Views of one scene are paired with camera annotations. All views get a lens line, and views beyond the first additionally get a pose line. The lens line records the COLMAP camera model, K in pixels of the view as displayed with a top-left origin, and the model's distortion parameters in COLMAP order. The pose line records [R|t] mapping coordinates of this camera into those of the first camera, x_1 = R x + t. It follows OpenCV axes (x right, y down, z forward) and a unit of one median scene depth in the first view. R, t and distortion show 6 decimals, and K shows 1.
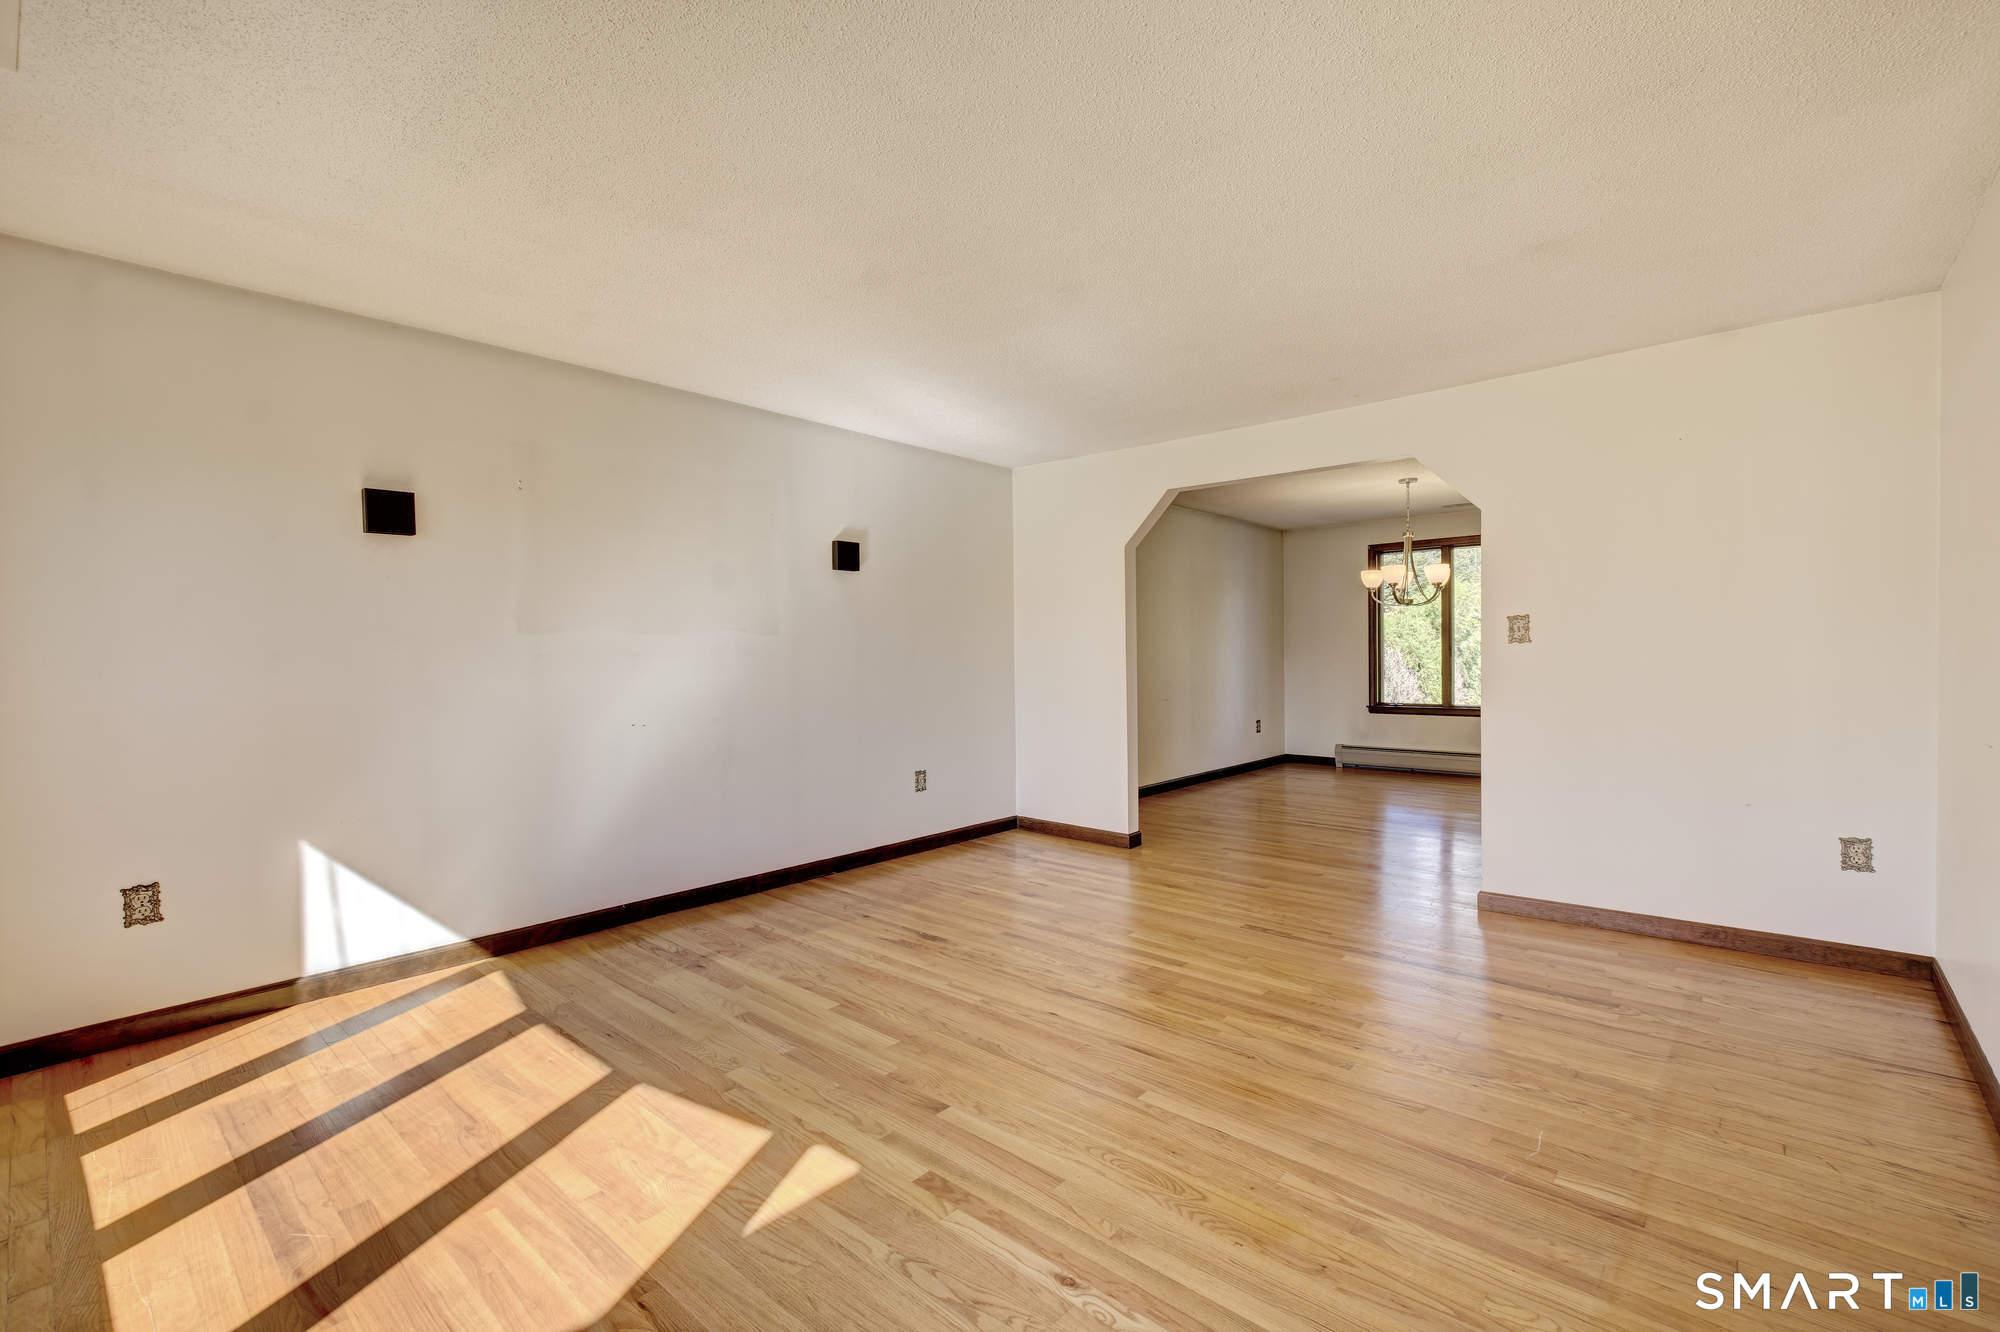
lens RADIAL K [[892.5, 0, 996.9], [0, 892.5, 661.5], [0, 0, 1]] dist [0.009753, -0.000951]
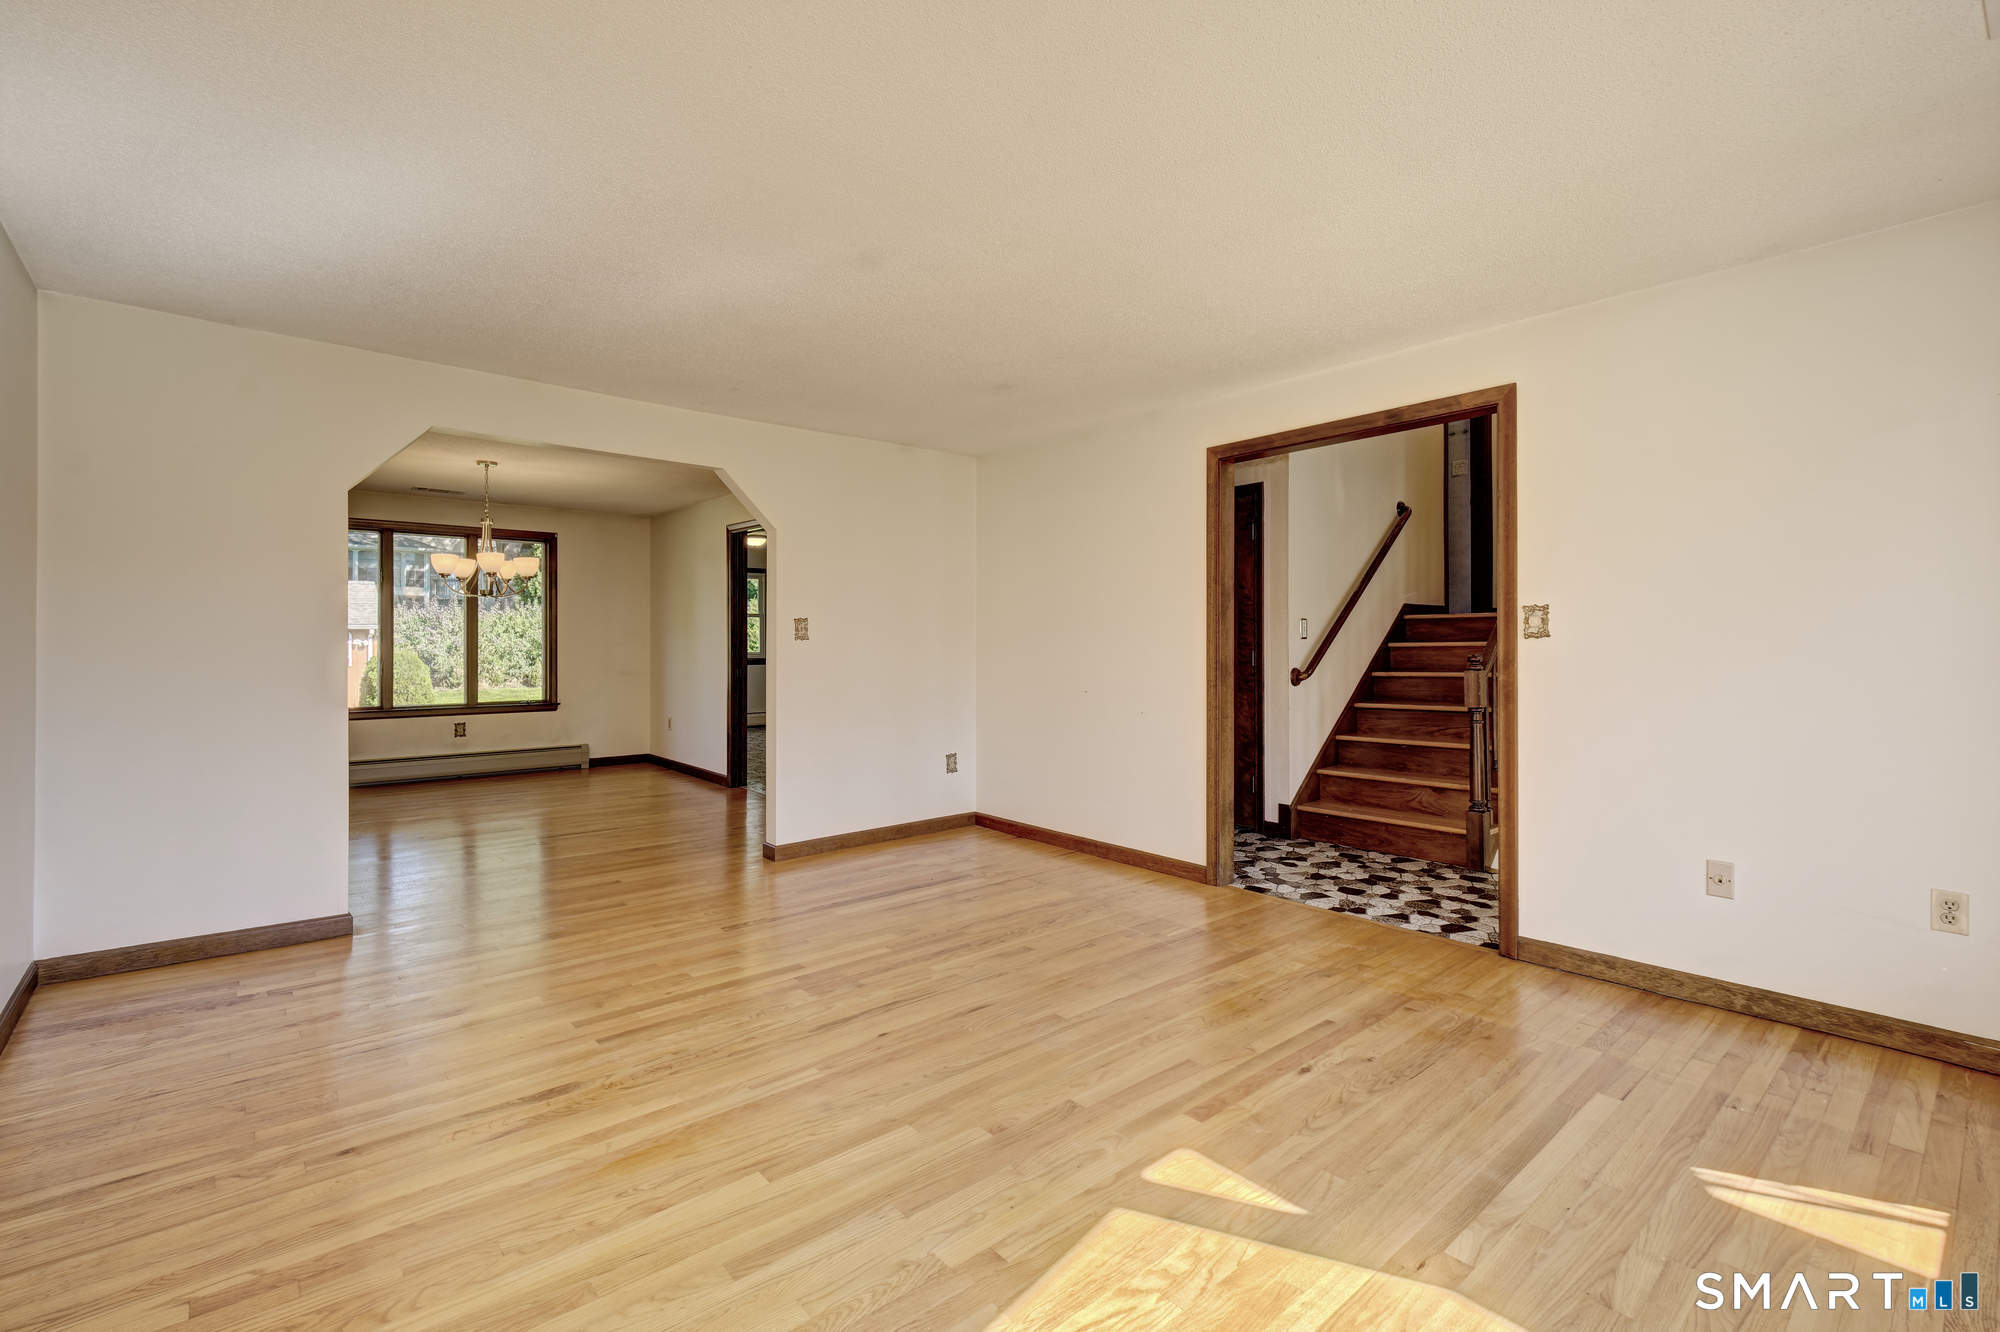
lens RADIAL K [[892.5, 0, 996.1], [0, 892.5, 645.4], [0, 0, 1]] dist [0.009753, -0.000951]
pose [[0.128703, 0.005176, 0.991670, -0.761126], [0.009588, 0.999933, -0.006464, -0.003095], [-0.991637, 0.010340, 0.128644, 0.682882]]
